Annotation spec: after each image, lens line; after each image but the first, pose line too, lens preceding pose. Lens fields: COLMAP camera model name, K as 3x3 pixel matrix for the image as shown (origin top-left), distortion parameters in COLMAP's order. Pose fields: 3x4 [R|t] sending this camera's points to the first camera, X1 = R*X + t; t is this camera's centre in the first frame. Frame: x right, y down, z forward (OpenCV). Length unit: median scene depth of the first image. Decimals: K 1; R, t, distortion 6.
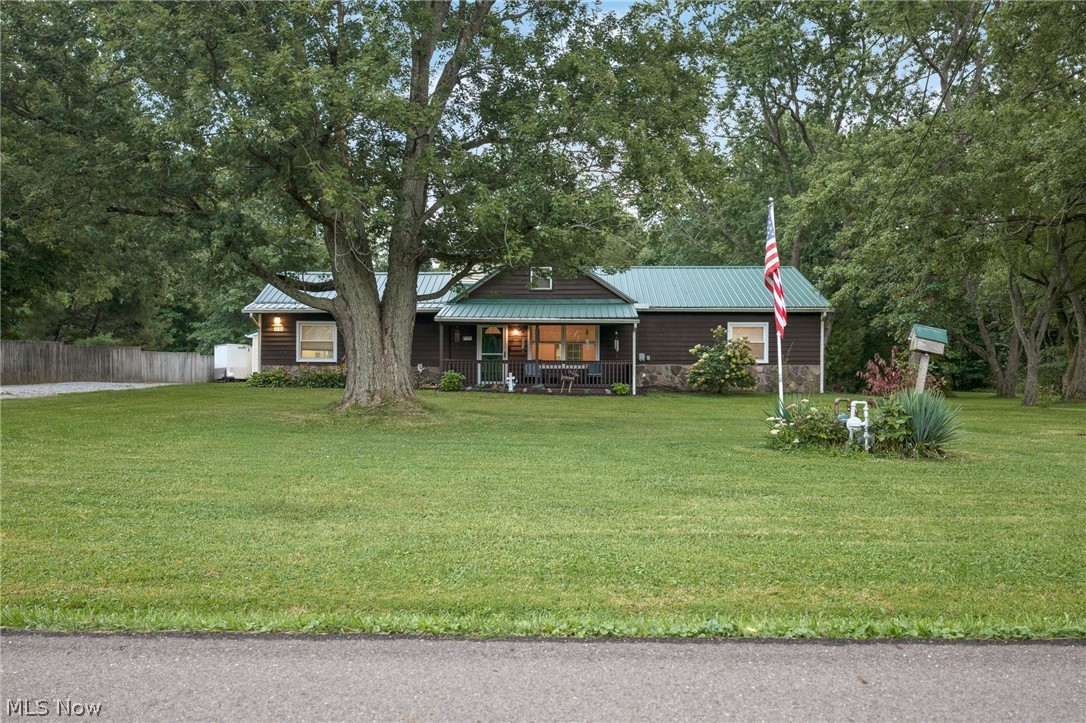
lens RADIAL K [[907.6, 0, 537.9], [0, 907.6, 362.7], [0, 0, 1]] dist [-0.005909, -0.008142]
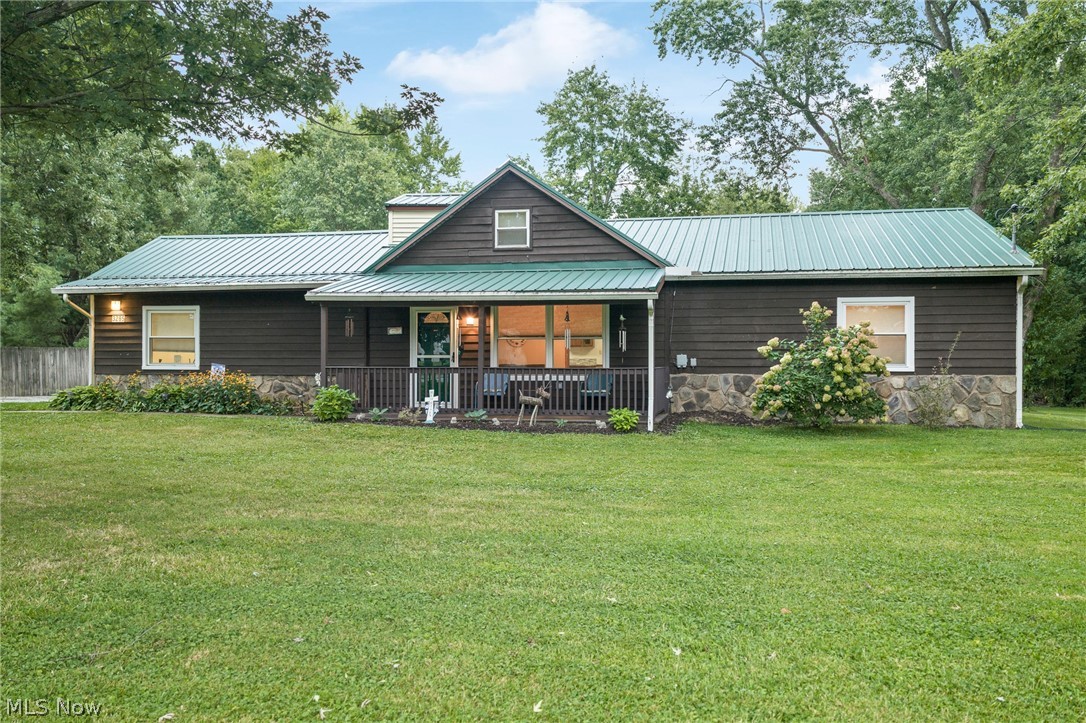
lens RADIAL K [[907.6, 0, 547.3], [0, 907.6, 357.8], [0, 0, 1]] dist [-0.005909, -0.008142]
pose [[0.984748, -0.002759, -0.173962, 0.130483], [0.001720, 0.999980, -0.006126, -0.004732], [0.173976, 0.005734, 0.984733, 0.420624]]
